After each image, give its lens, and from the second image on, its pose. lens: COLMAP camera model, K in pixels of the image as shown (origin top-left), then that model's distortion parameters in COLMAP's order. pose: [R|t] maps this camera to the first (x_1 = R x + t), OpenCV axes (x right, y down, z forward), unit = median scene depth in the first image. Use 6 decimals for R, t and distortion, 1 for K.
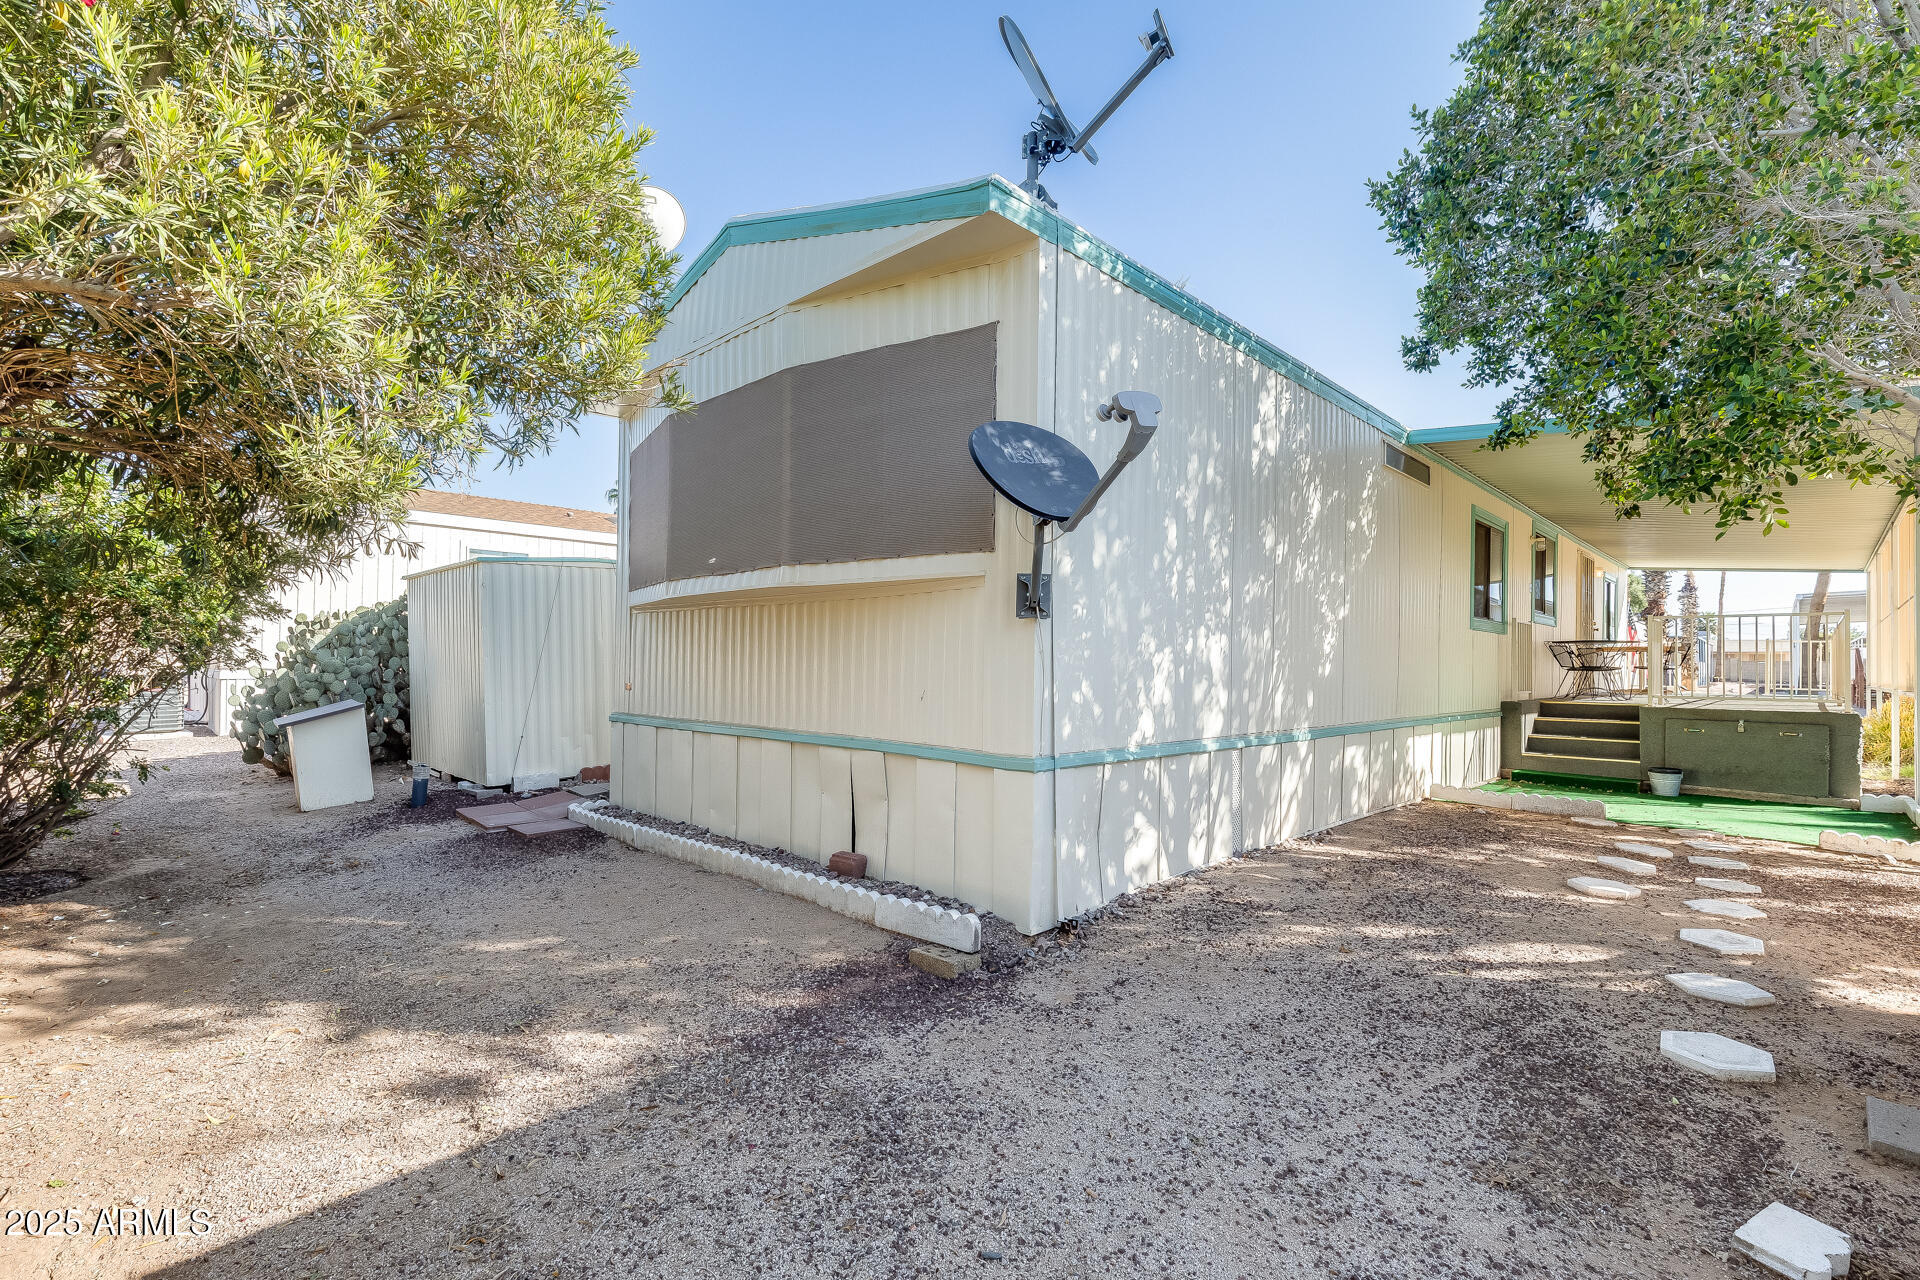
lens RADIAL K [[861.3, 0, 958.7], [0, 861.3, 664.8], [0, 0, 1]] dist [0.002379, 0.000027]
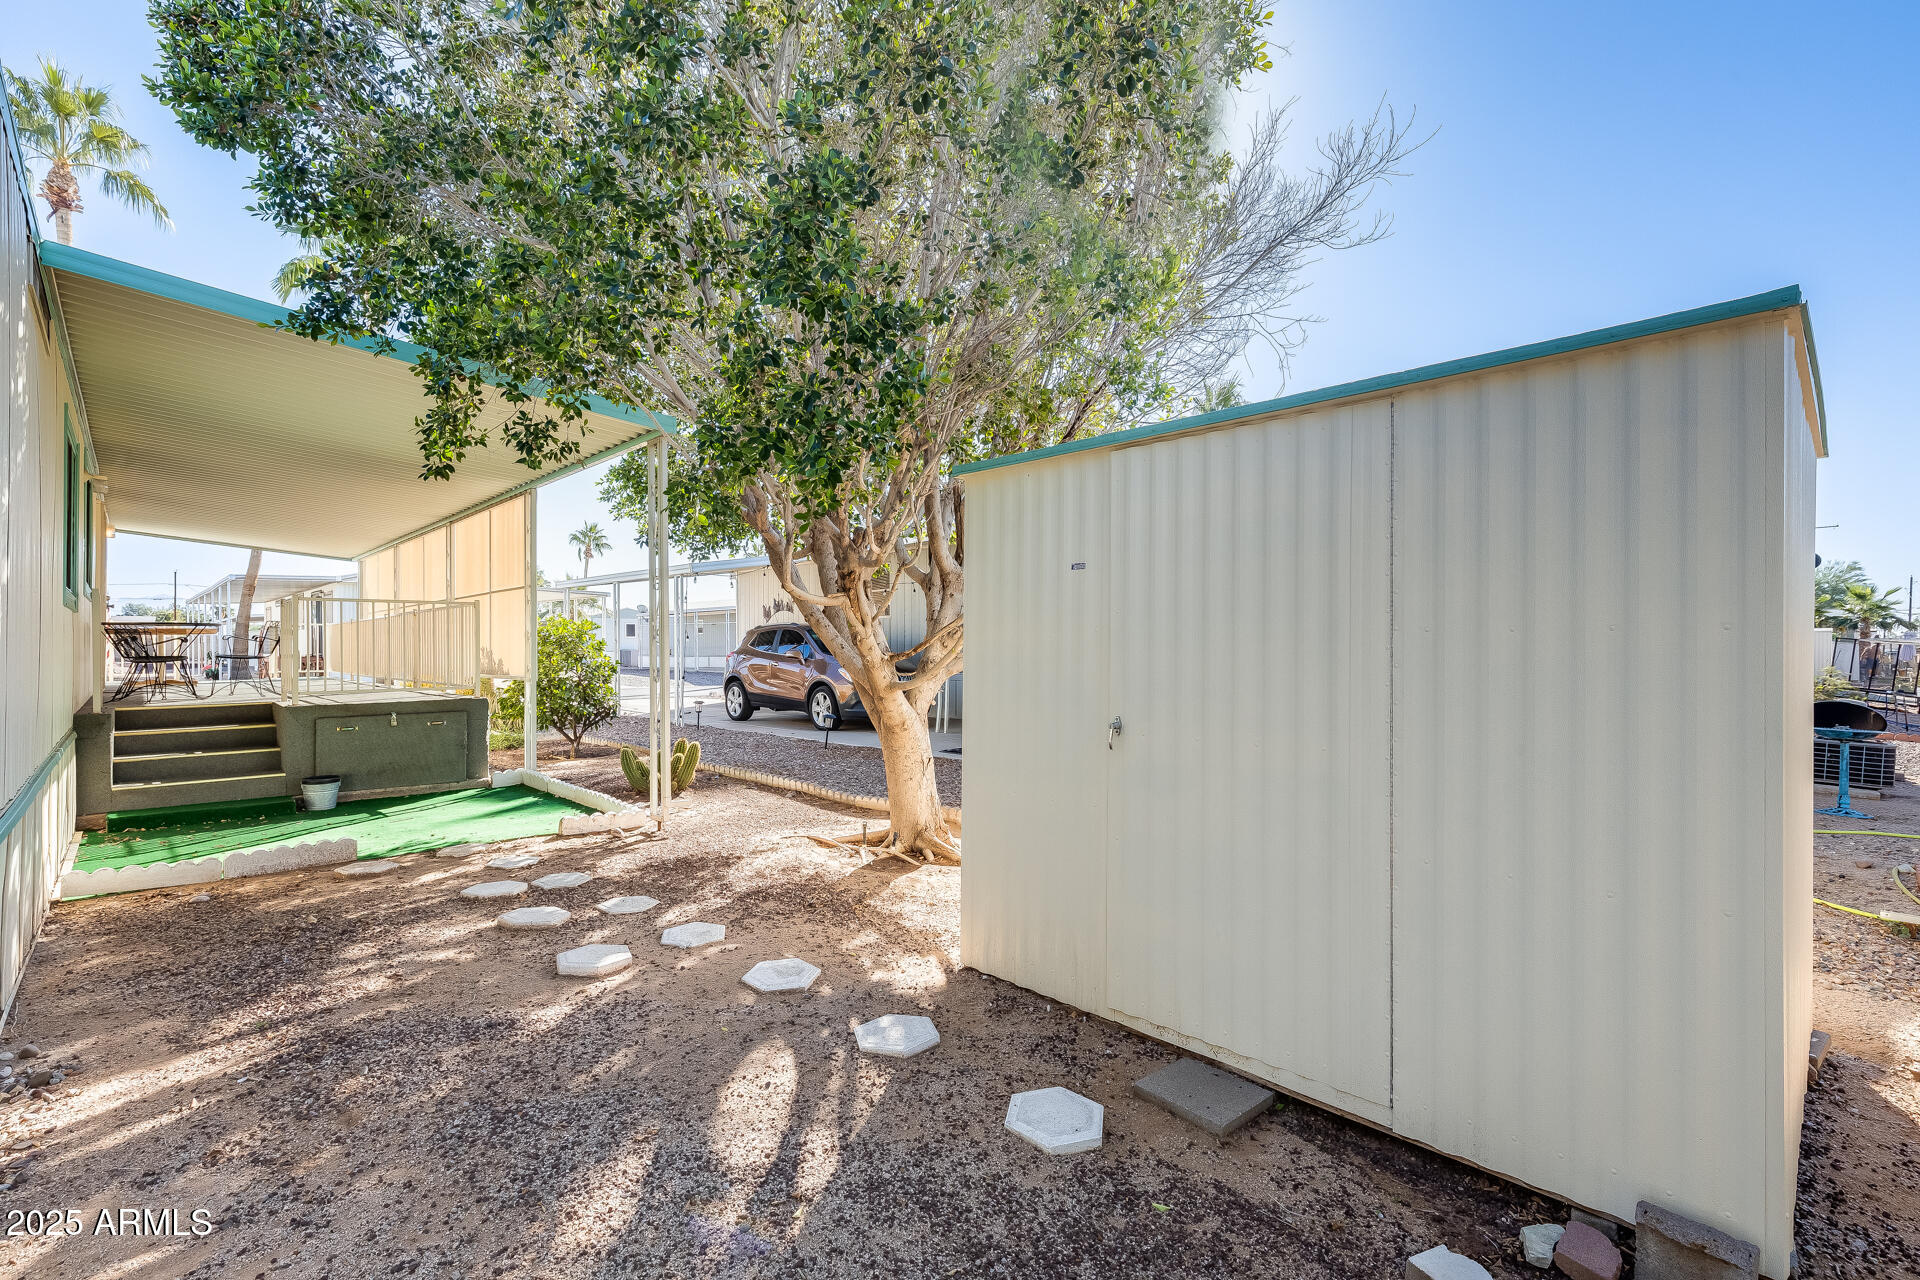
lens RADIAL K [[868.9, 0, 949.5], [0, 868.9, 647.2], [0, 0, 1]] dist [0.007194, 0.000083]
pose [[0.047031, -0.012925, 0.998810, -0.006284], [0.007790, 0.999891, 0.012572, -0.031950], [-0.998863, 0.007190, 0.047127, 0.820011]]
